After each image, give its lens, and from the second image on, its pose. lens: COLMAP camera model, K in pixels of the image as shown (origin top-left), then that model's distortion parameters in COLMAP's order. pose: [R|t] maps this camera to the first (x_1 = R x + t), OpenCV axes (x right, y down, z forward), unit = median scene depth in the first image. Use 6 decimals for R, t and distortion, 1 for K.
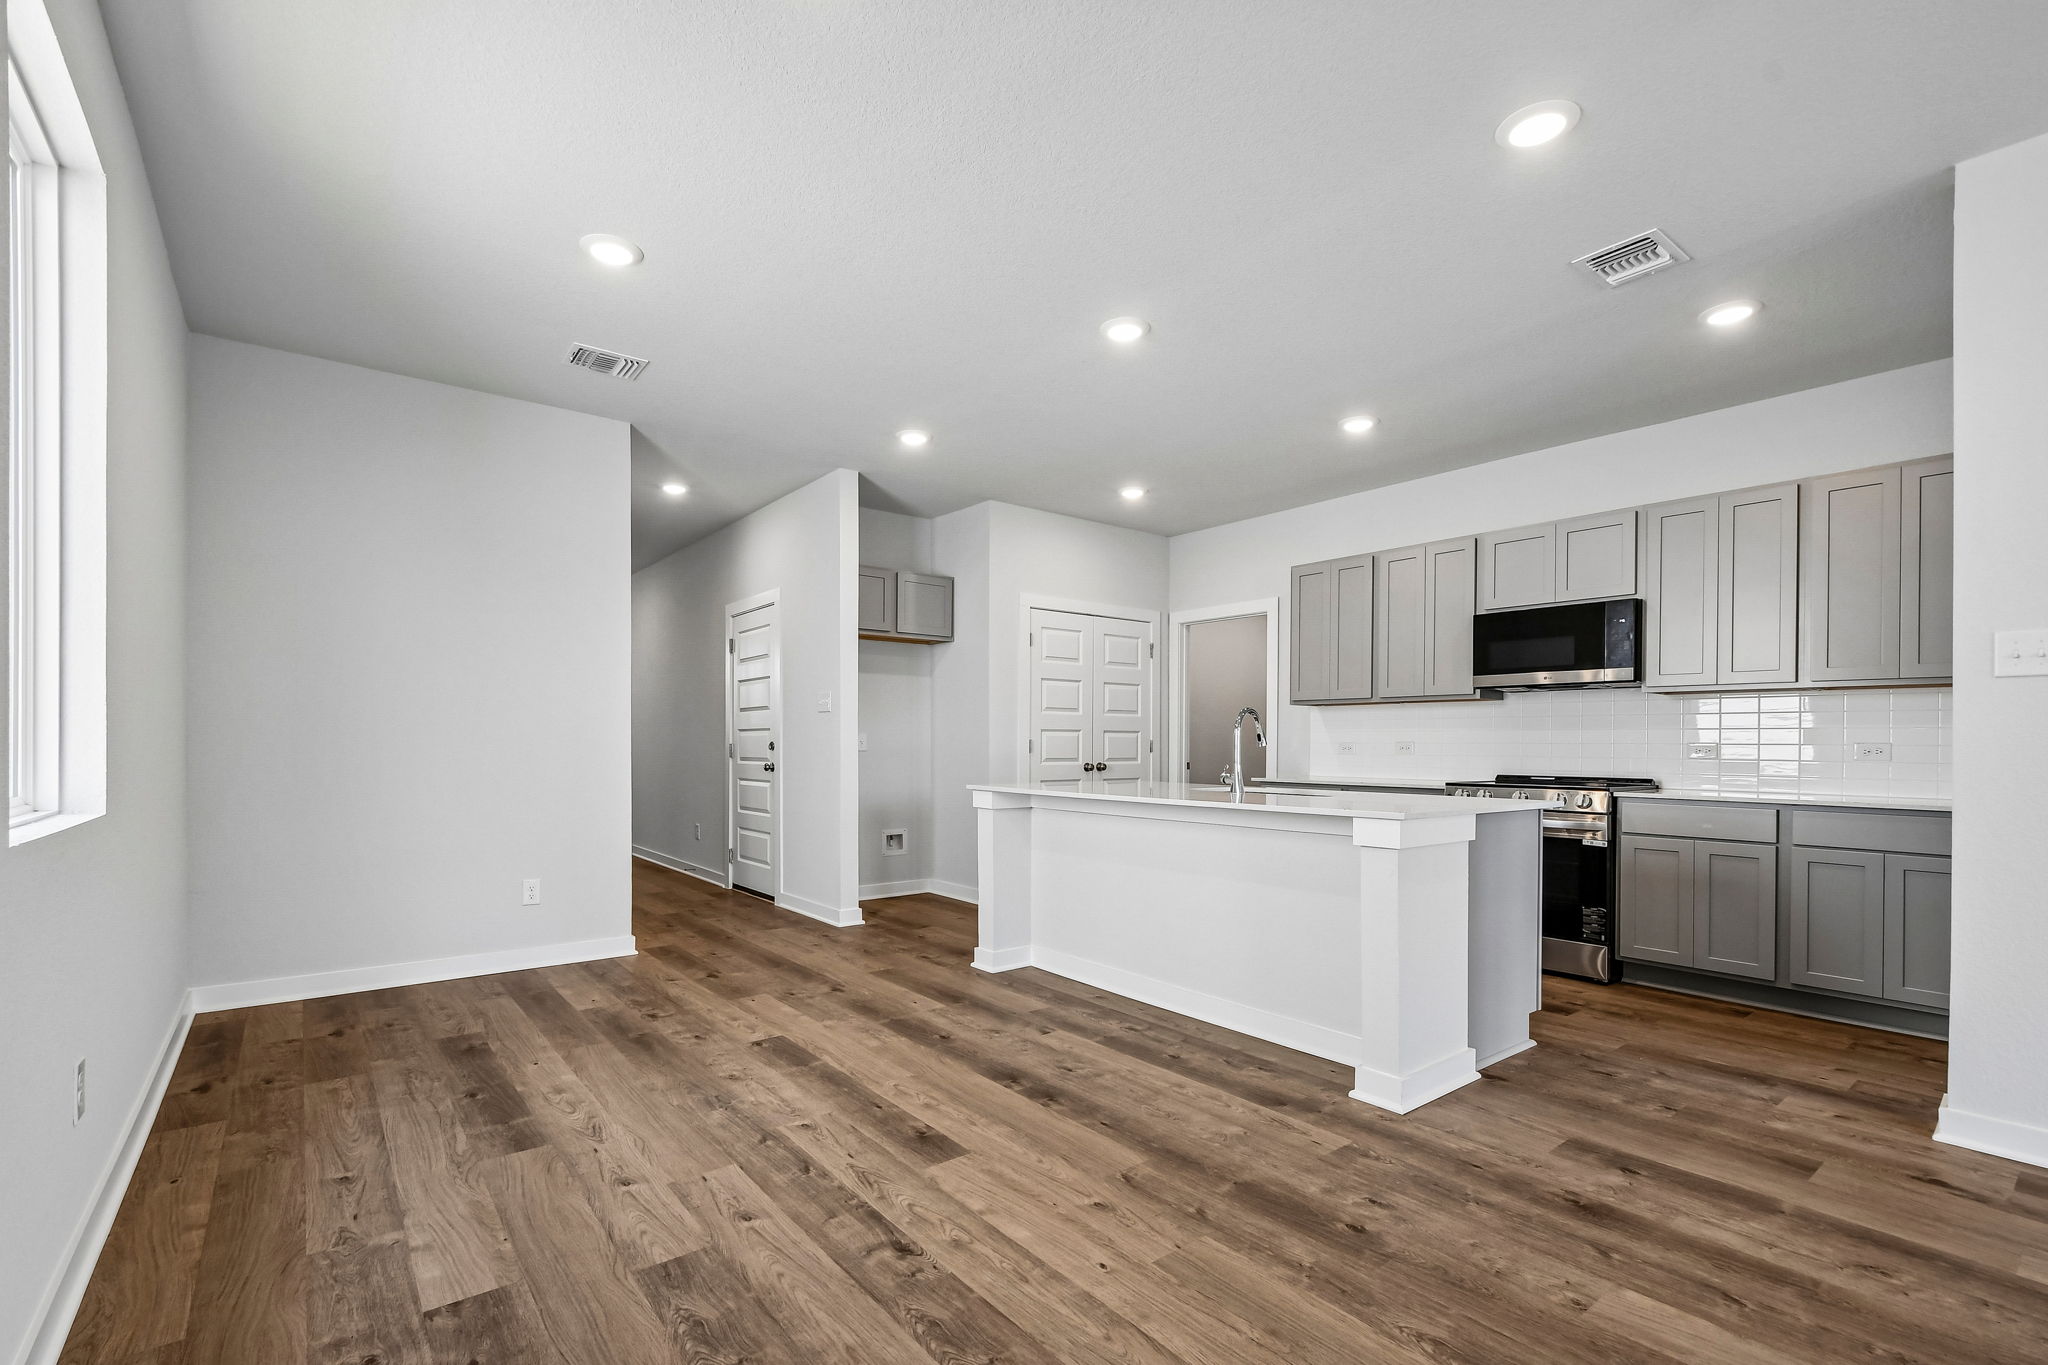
lens RADIAL K [[908.4, 0, 997.7], [0, 908.4, 745.8], [0, 0, 1]] dist [0.002077, 0.000124]
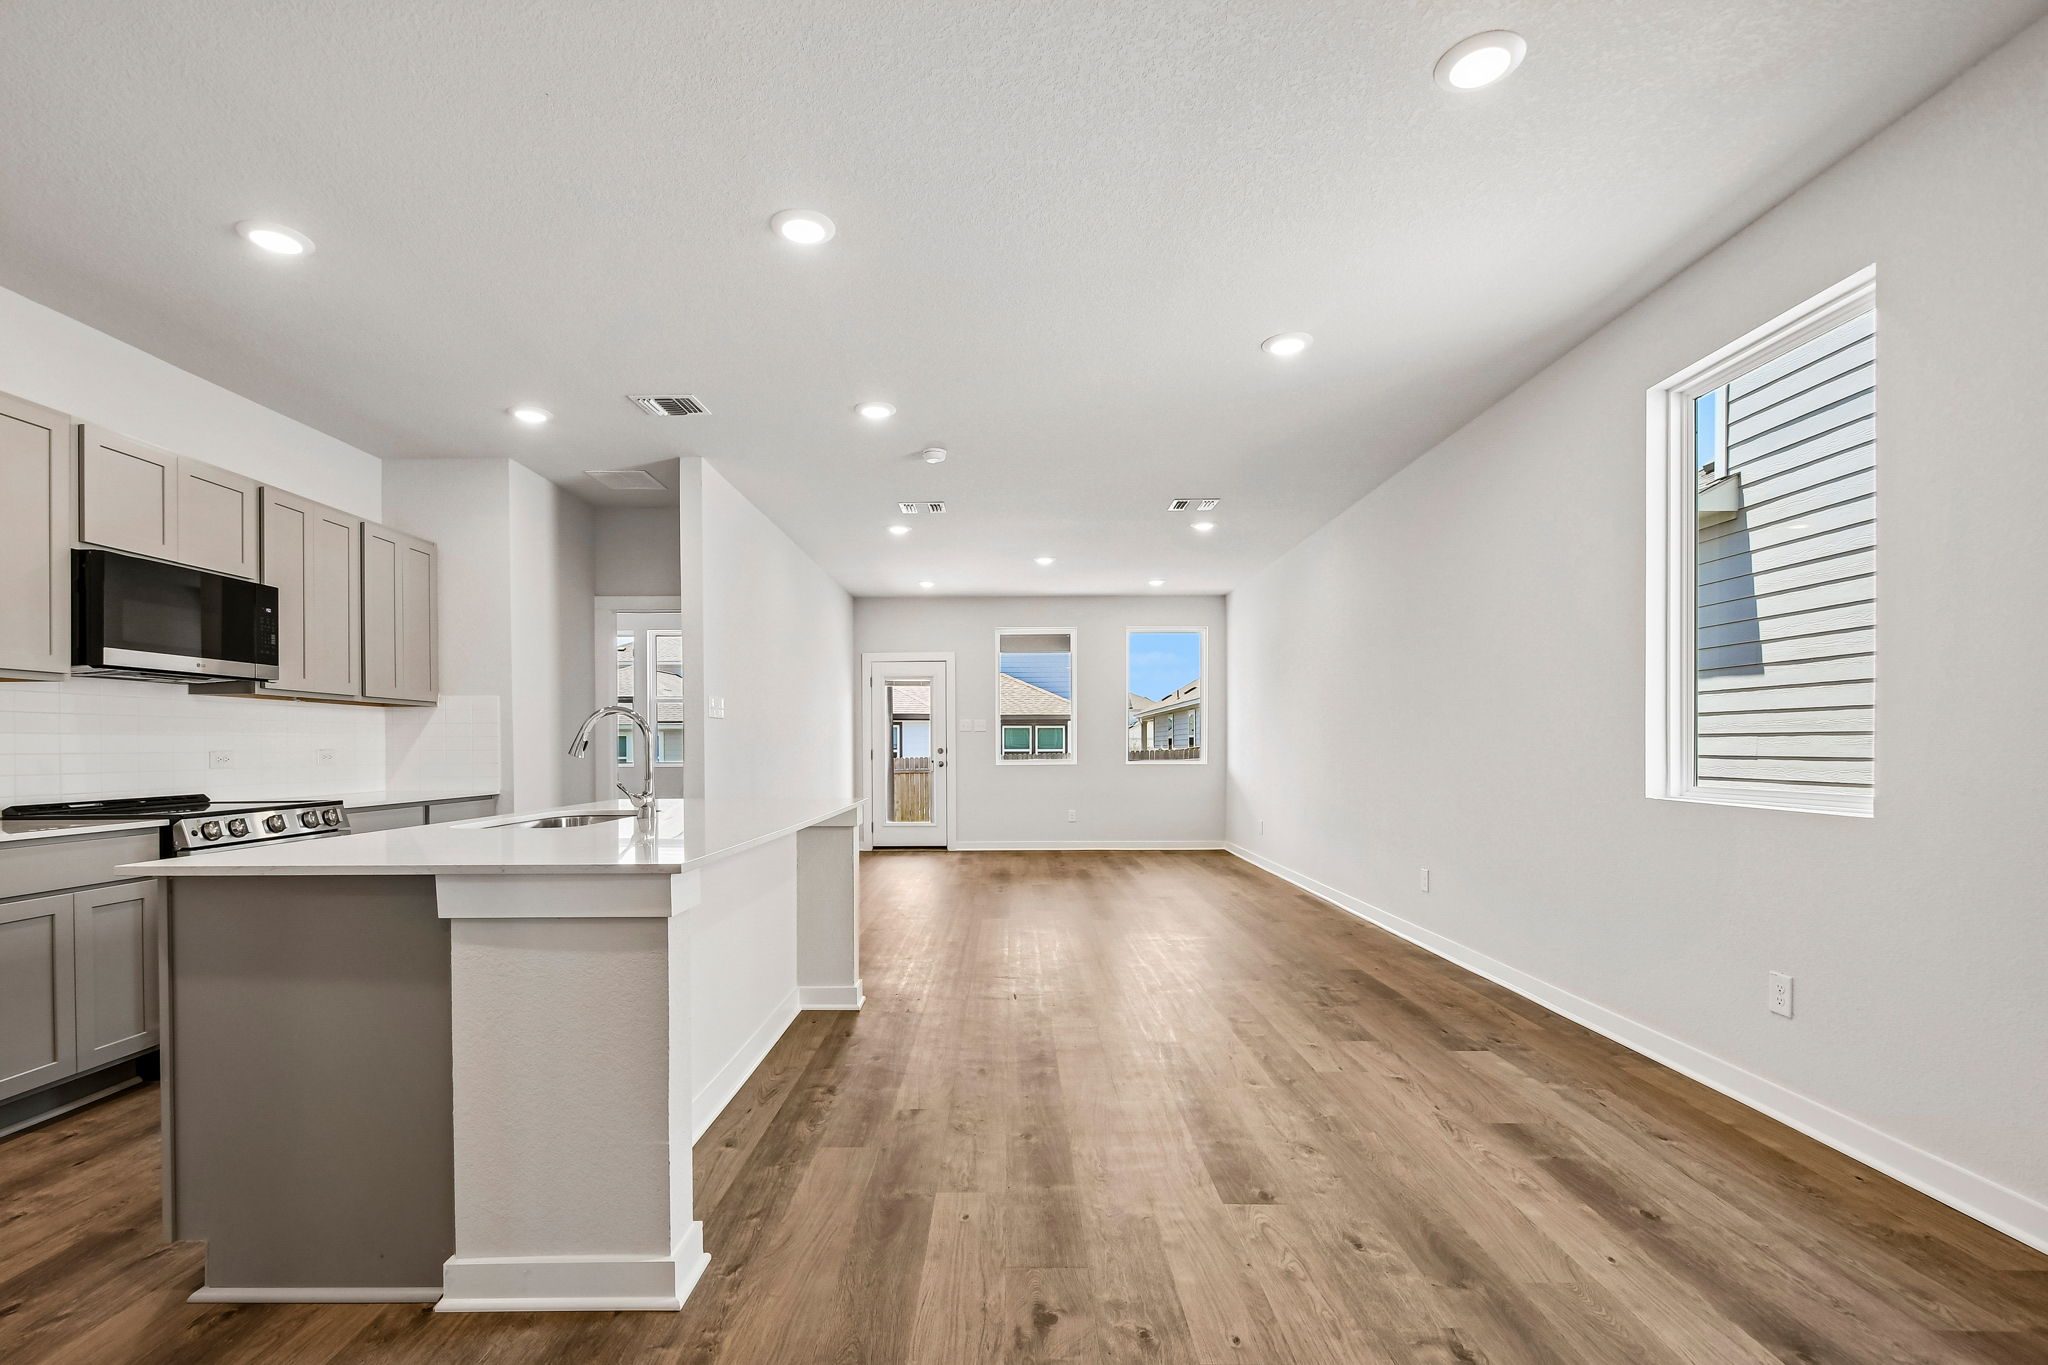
lens RADIAL K [[899.7, 0, 1001.6], [0, 899.7, 751.7], [0, 0, 1]] dist [0.000299, -0.000847]
pose [[-0.786656, -0.006367, 0.617358, -0.433876], [0.001567, 0.999923, 0.012309, -0.013562], [-0.617389, 0.010650, -0.786586, 1.367032]]
